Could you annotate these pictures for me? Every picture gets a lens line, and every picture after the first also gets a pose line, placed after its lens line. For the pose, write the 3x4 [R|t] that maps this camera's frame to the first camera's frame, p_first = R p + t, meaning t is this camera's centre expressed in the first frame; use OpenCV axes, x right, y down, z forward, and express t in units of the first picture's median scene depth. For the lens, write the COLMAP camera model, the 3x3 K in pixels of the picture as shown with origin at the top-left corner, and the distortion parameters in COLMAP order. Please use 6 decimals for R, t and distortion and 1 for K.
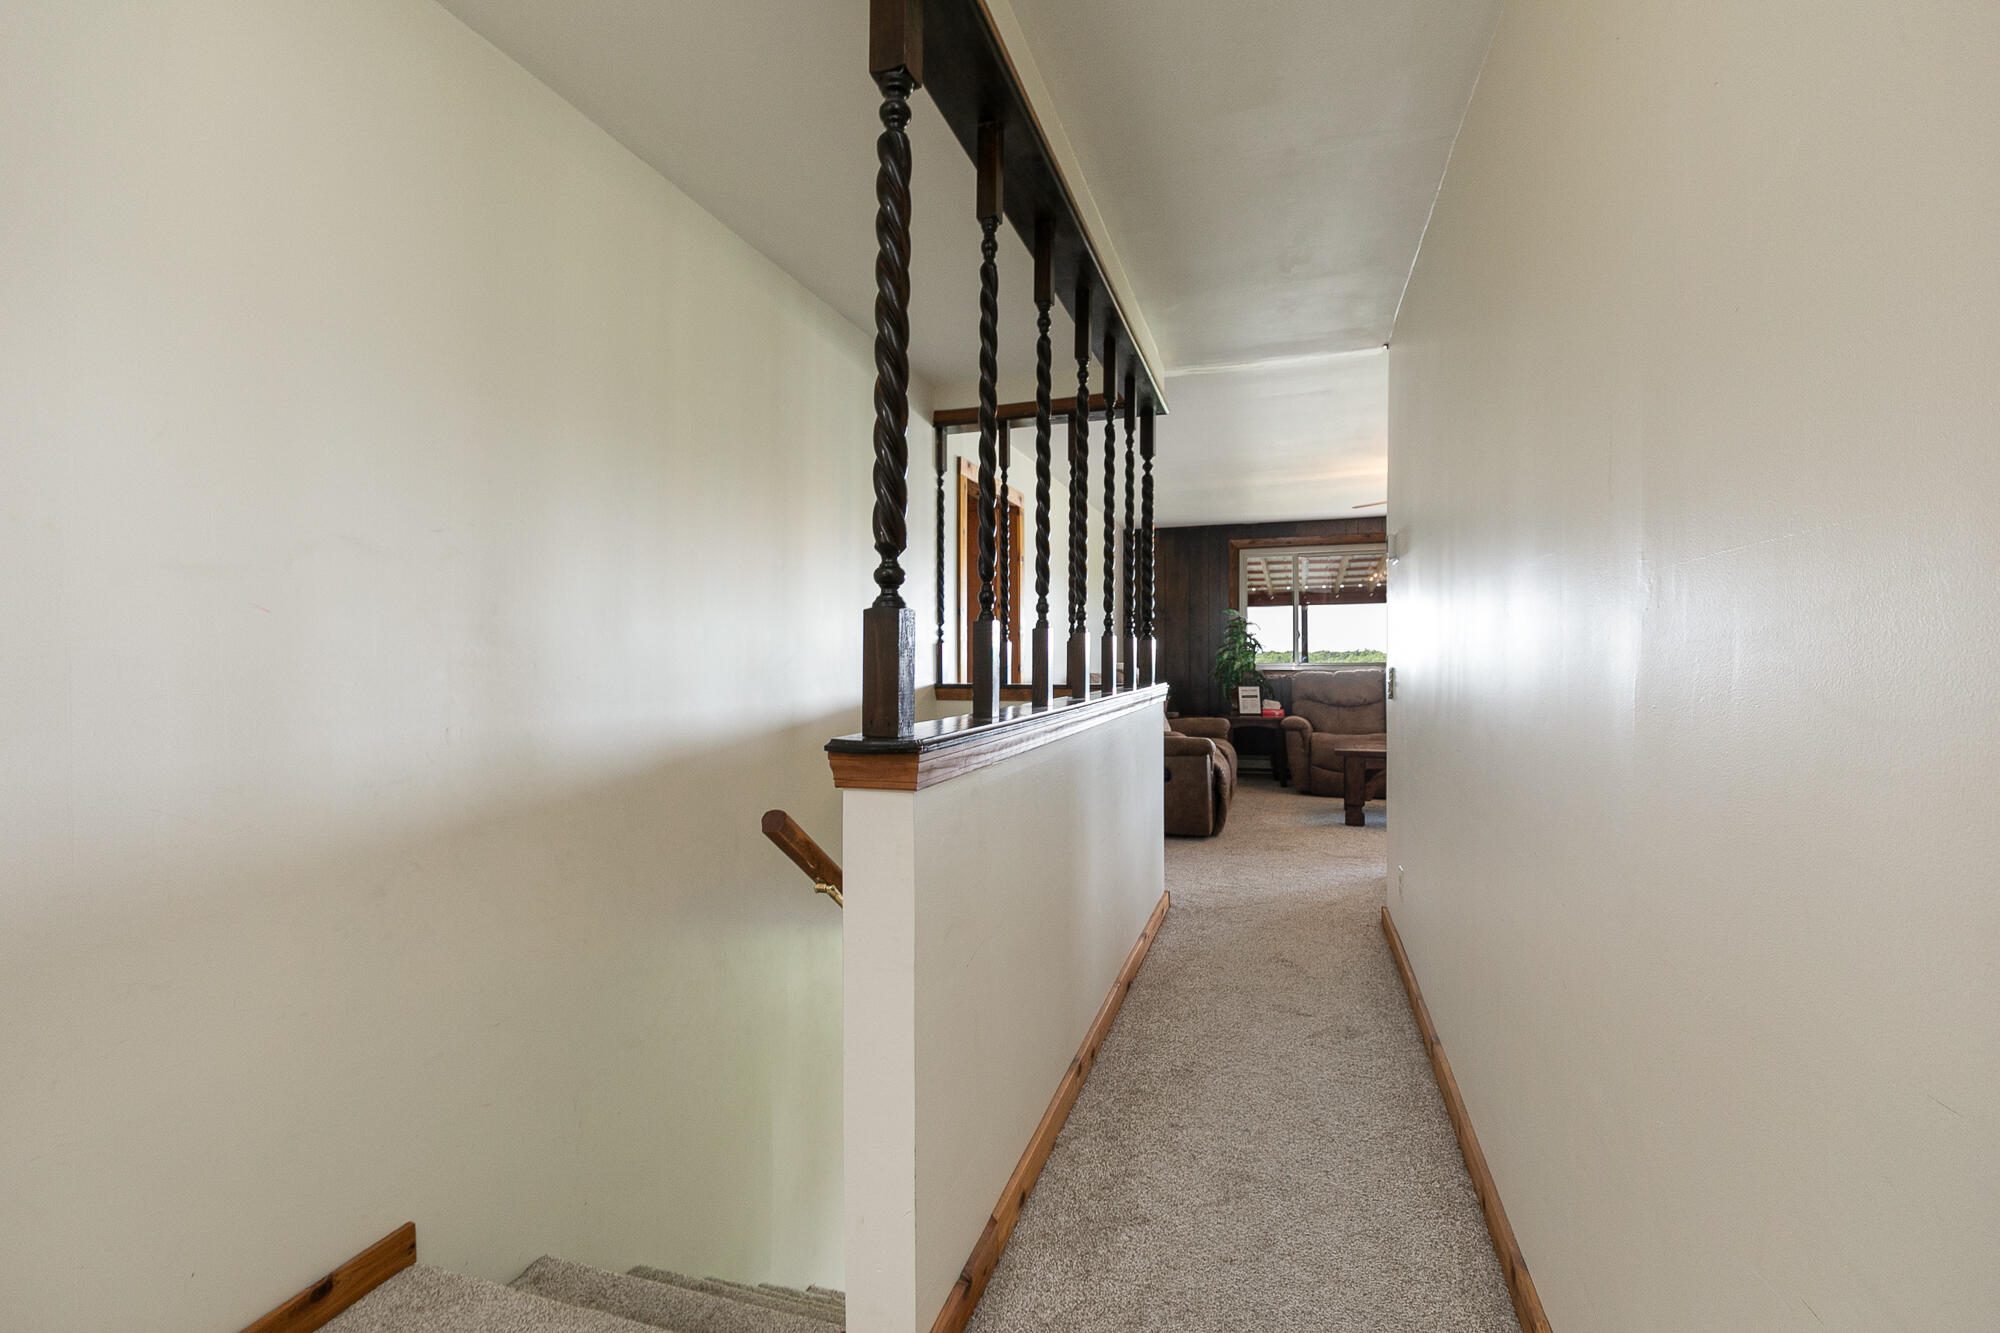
lens RADIAL K [[926.7, 0, 996.9], [0, 926.7, 666.3], [0, 0, 1]] dist [0.007918, 0.000078]
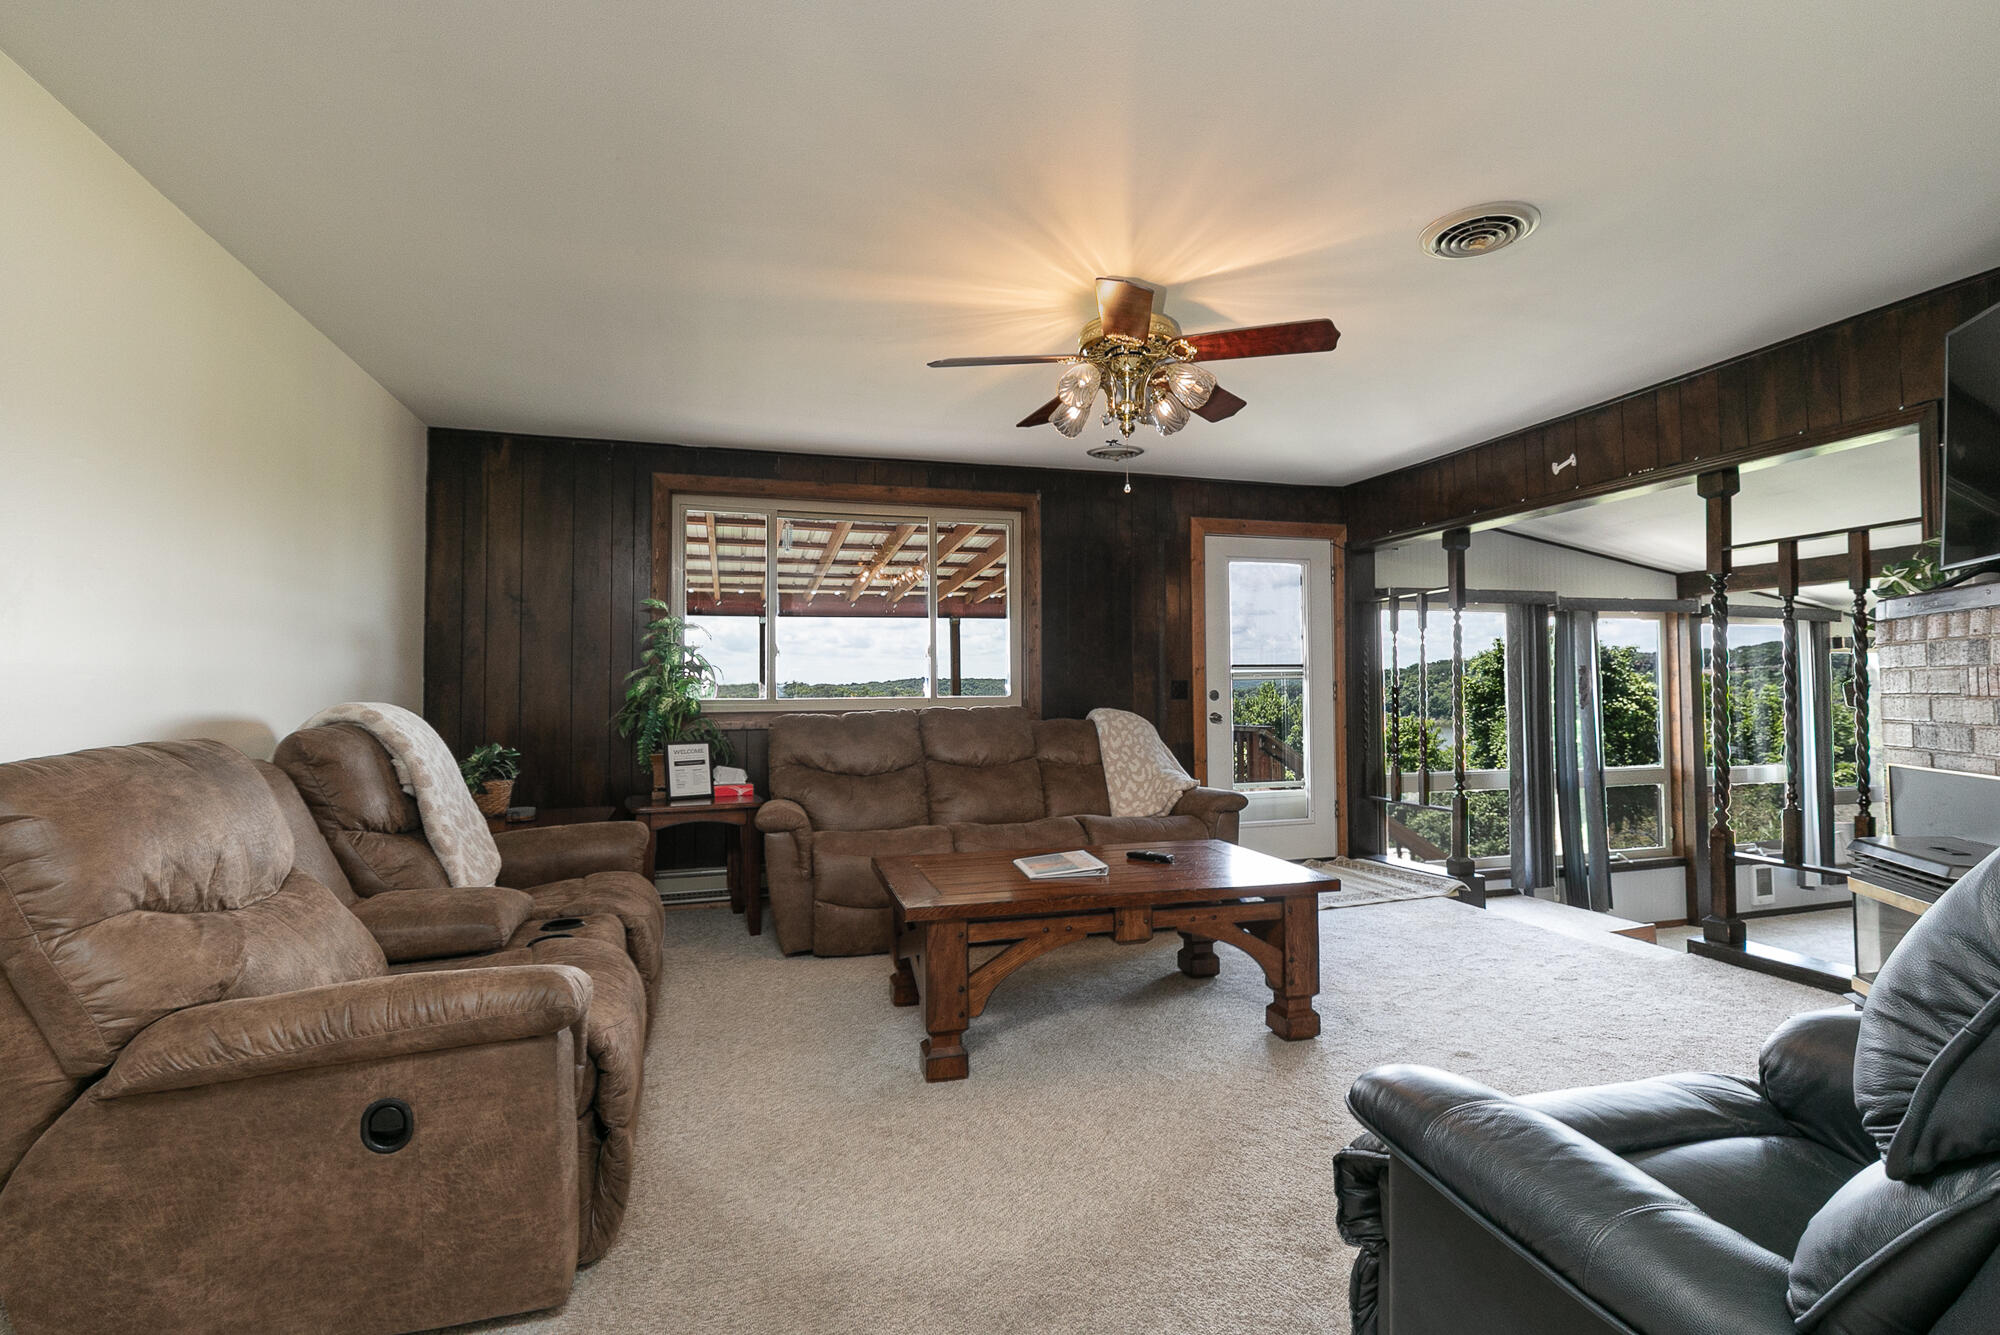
lens RADIAL K [[926.7, 0, 999.4], [0, 926.7, 667.2], [0, 0, 1]] dist [0.007918, 0.000078]
pose [[0.826505, 0.014319, 0.562748, 0.118272], [0.007740, 0.999293, -0.036794, -0.001447], [-0.562877, 0.034766, 0.825809, 0.455912]]
